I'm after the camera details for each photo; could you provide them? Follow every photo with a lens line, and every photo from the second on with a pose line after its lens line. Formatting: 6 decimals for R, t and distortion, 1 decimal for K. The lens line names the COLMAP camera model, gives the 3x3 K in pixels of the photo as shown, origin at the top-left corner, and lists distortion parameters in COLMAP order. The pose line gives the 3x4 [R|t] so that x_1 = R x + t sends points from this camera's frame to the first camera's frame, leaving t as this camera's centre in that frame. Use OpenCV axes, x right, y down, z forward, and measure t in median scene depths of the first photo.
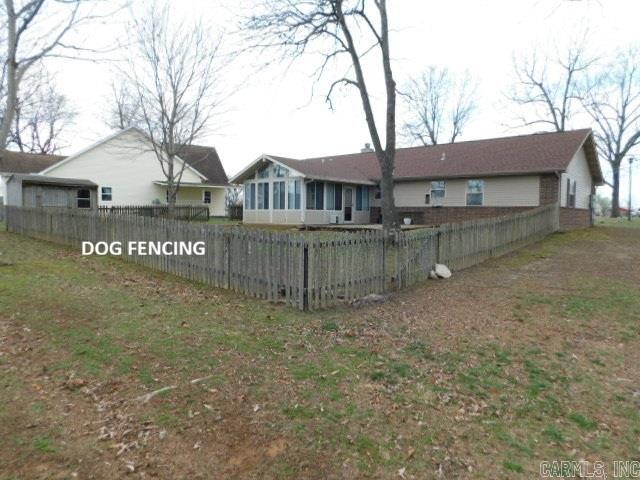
lens RADIAL K [[431.1, 0, 320.0], [0, 431.1, 240.0], [0, 0, 1]] dist [-0.065294, 0.059196]
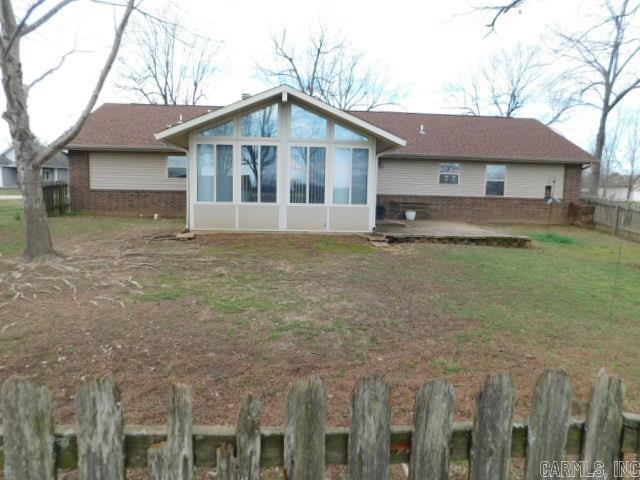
lens RADIAL K [[431.1, 0, 320.0], [0, 431.1, 240.0], [0, 0, 1]] dist [-0.065294, 0.059196]
pose [[0.686283, -0.078178, 0.723120, -0.450343], [0.027197, 0.996270, 0.081897, -0.068757], [-0.726825, -0.036538, 0.685850, 0.637900]]
